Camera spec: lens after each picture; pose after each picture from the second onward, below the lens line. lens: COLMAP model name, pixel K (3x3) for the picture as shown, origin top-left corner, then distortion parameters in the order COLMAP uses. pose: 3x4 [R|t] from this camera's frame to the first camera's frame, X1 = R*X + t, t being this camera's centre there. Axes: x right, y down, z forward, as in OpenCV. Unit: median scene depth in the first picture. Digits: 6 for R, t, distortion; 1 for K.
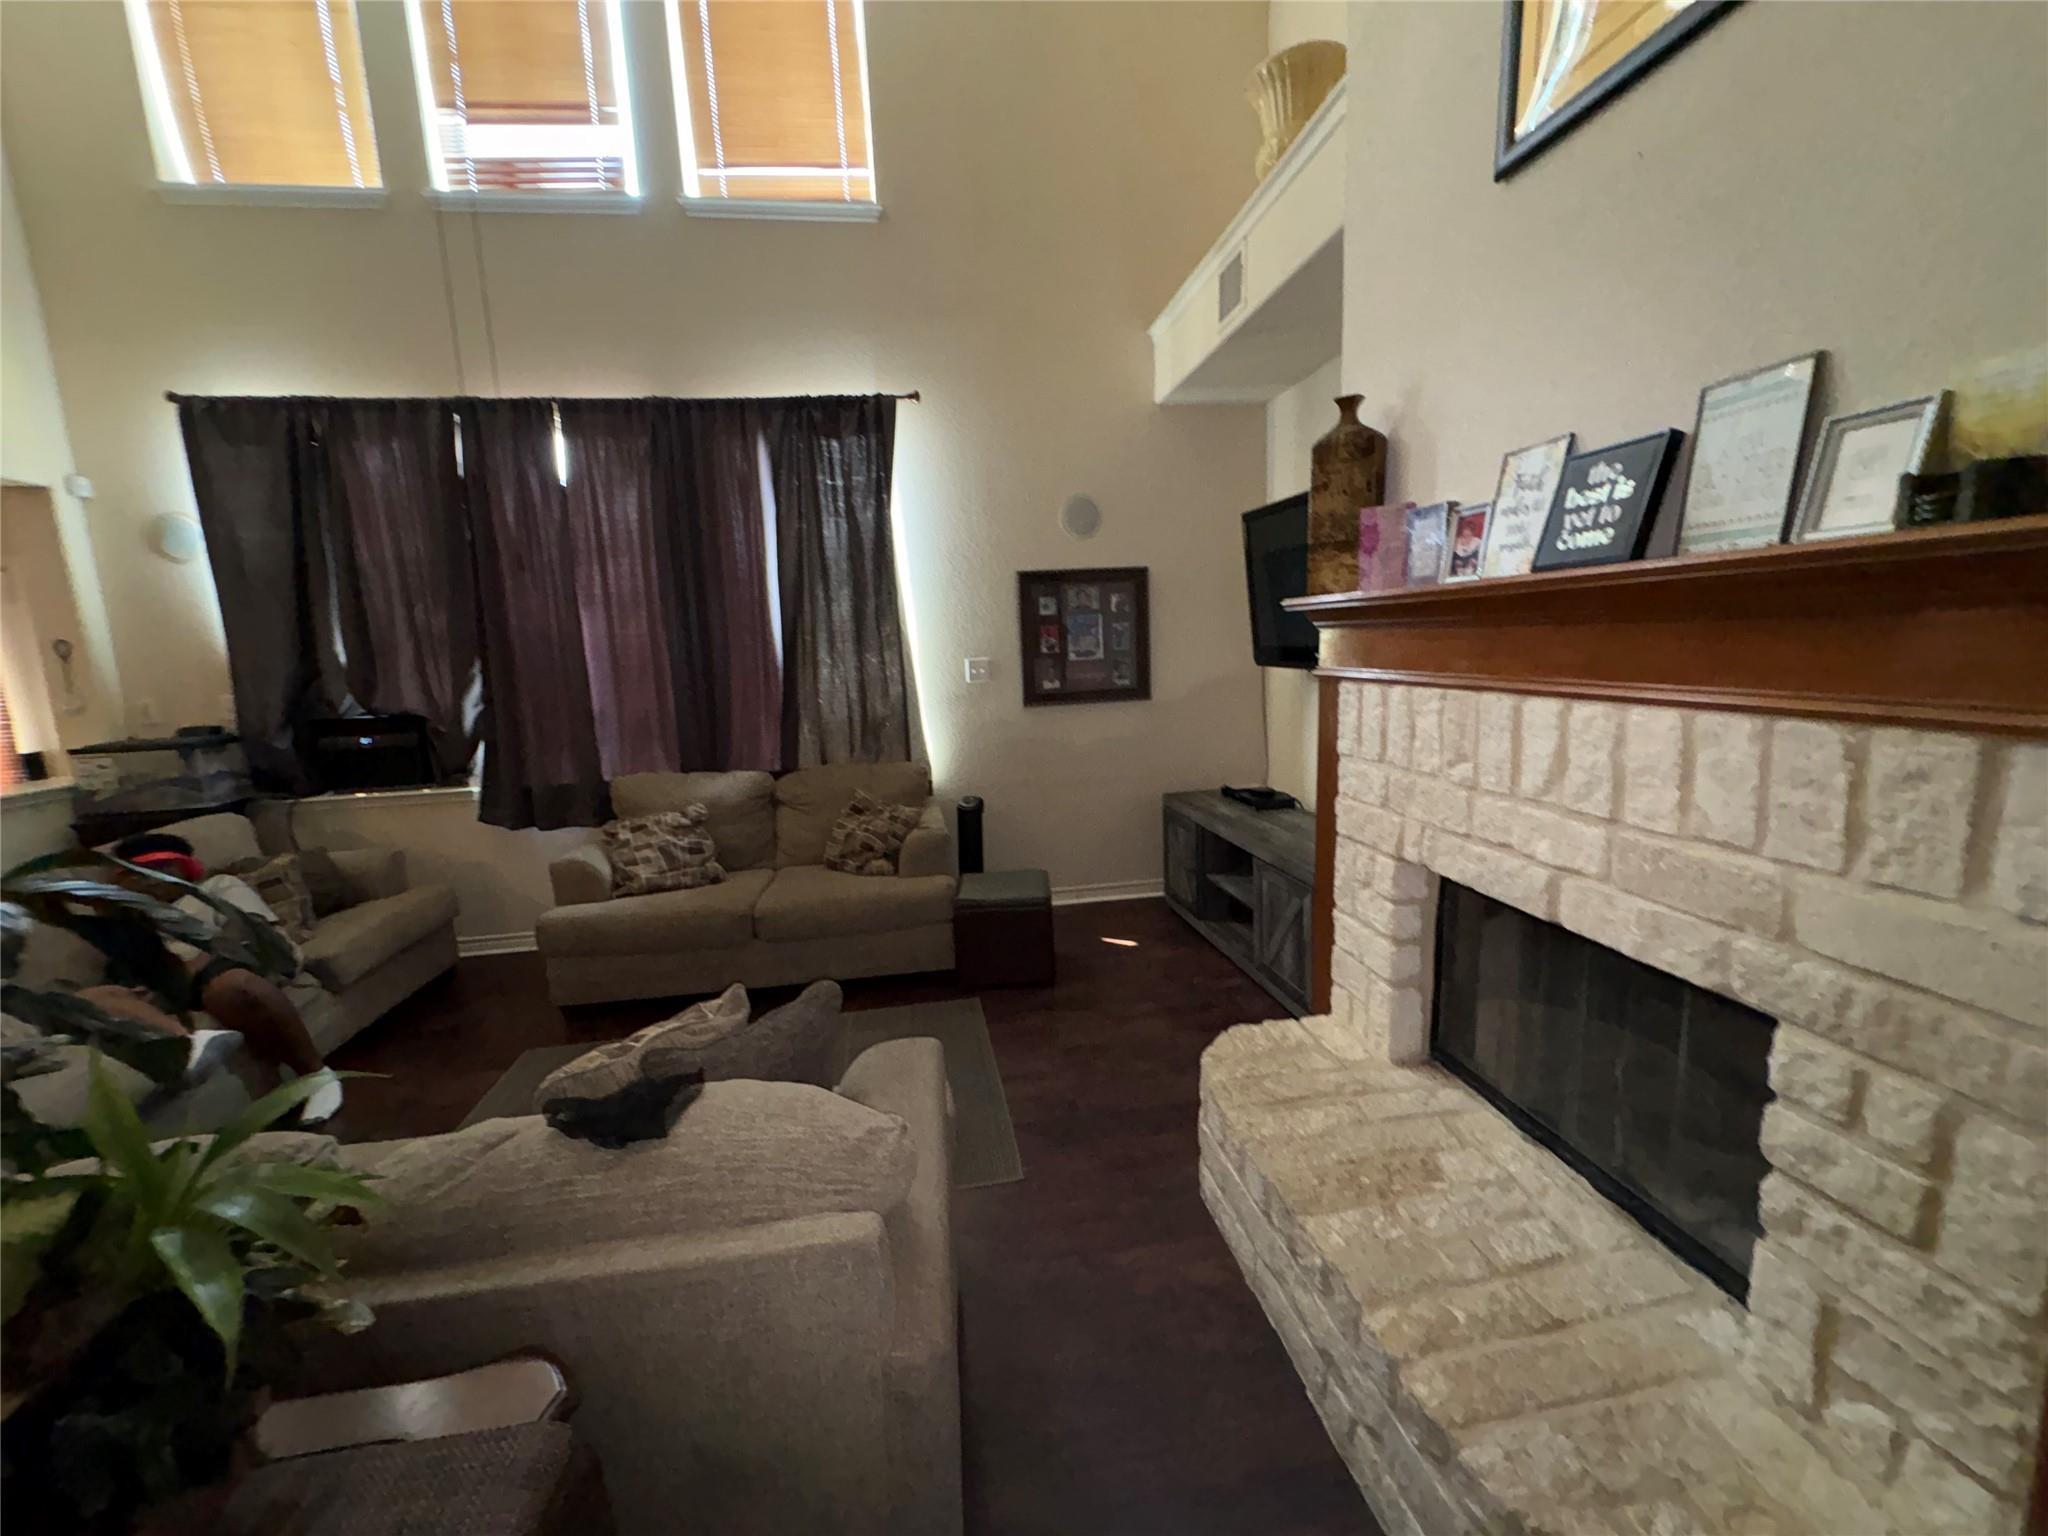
lens RADIAL K [[814.5, 0, 1024.5], [0, 814.5, 768.5], [0, 0, 1]] dist [-0.000208, 0.000446]
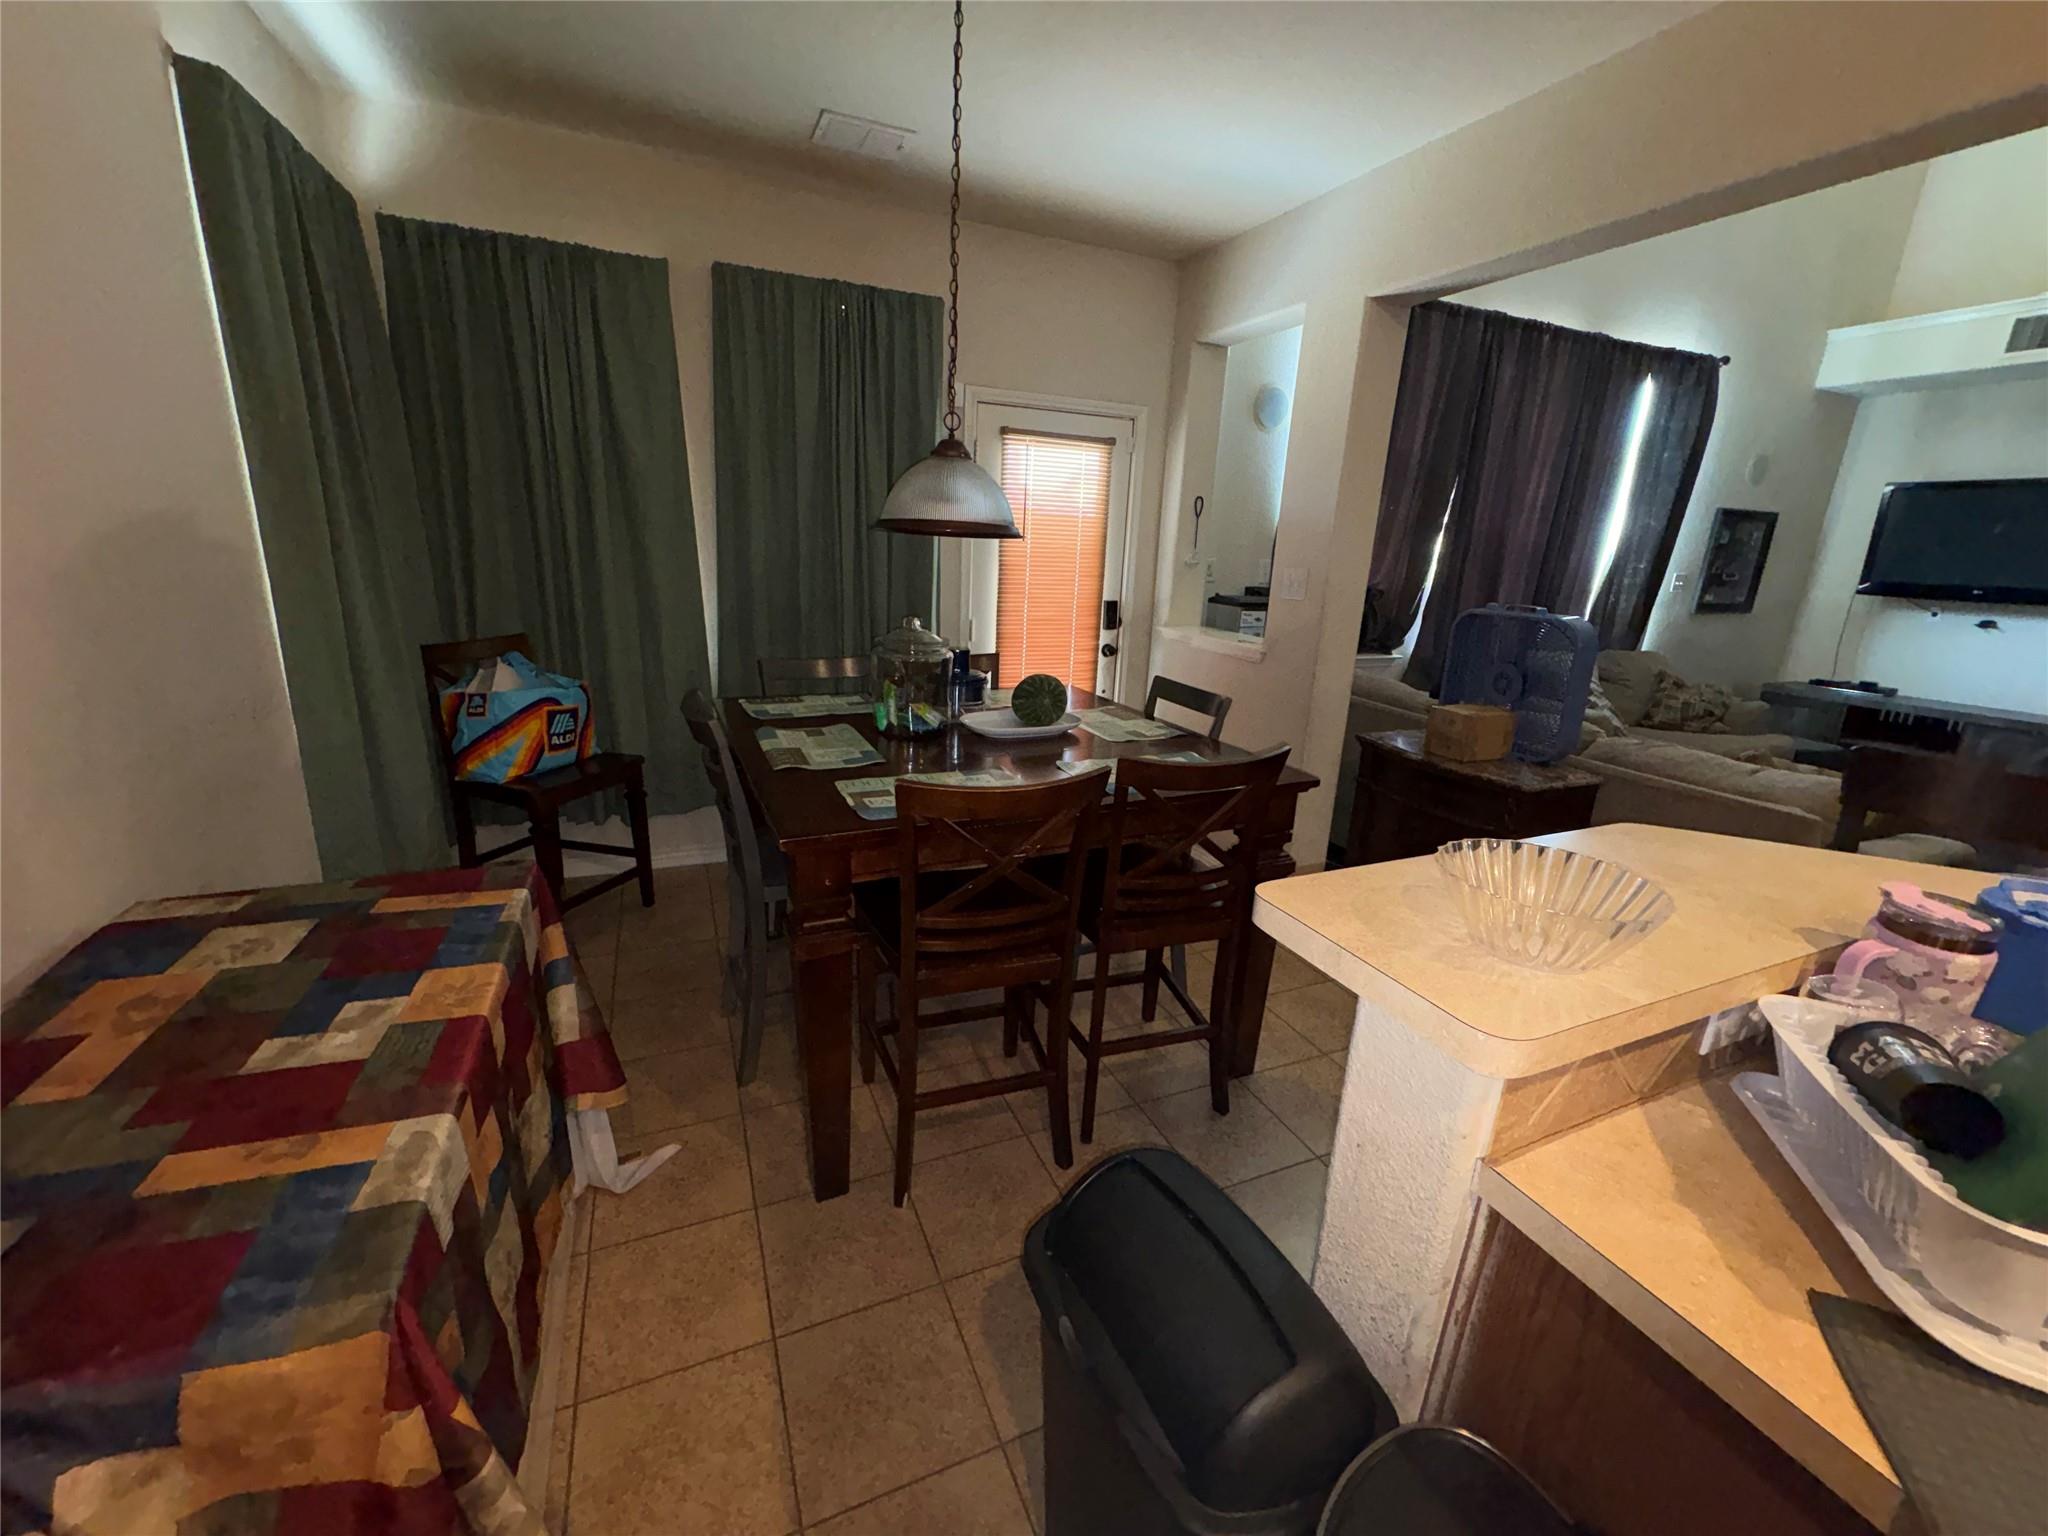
lens RADIAL K [[814.5, 0, 1024.0], [0, 814.5, 769.1], [0, 0, 1]] dist [-0.000208, 0.000446]
pose [[0.962564, 0.010004, 0.270868, -1.742111], [-0.042574, 0.992495, 0.114636, 0.086807], [-0.267689, -0.121876, 0.955766, 0.000701]]
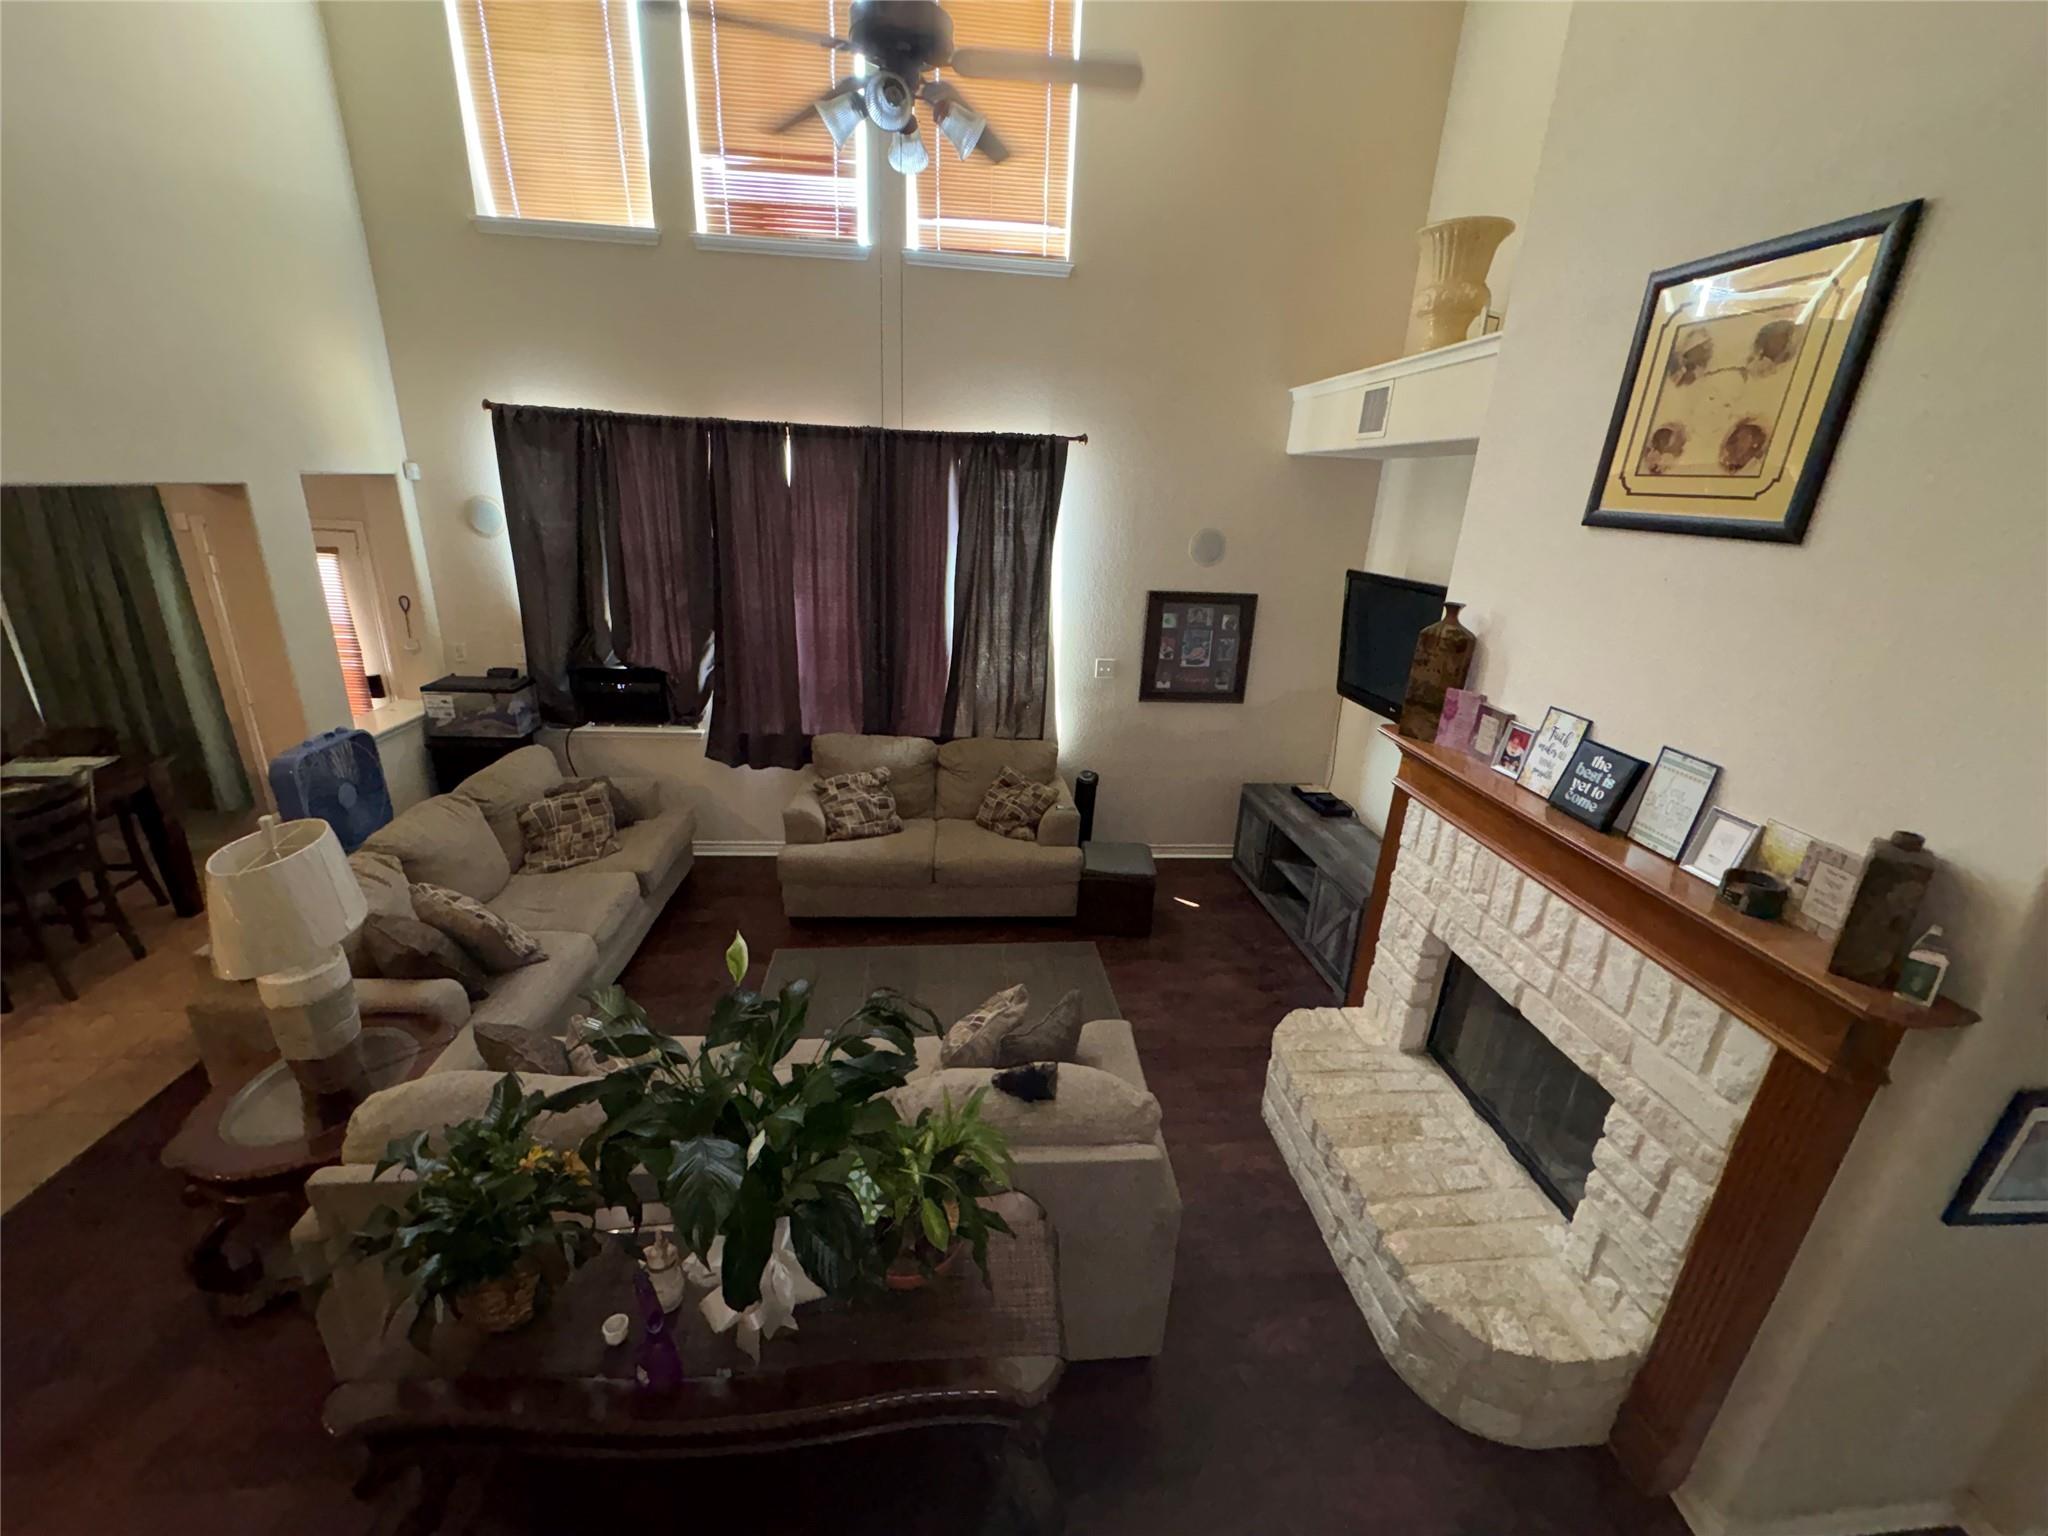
lens RADIAL K [[814.5, 0, 1024.2], [0, 814.5, 766.1], [0, 0, 1]] dist [-0.000208, 0.000446]
pose [[0.994547, 0.102094, -0.021304, -0.167343], [-0.096778, 0.979558, 0.176354, -0.222231], [0.038873, -0.173331, 0.984096, -0.270153]]
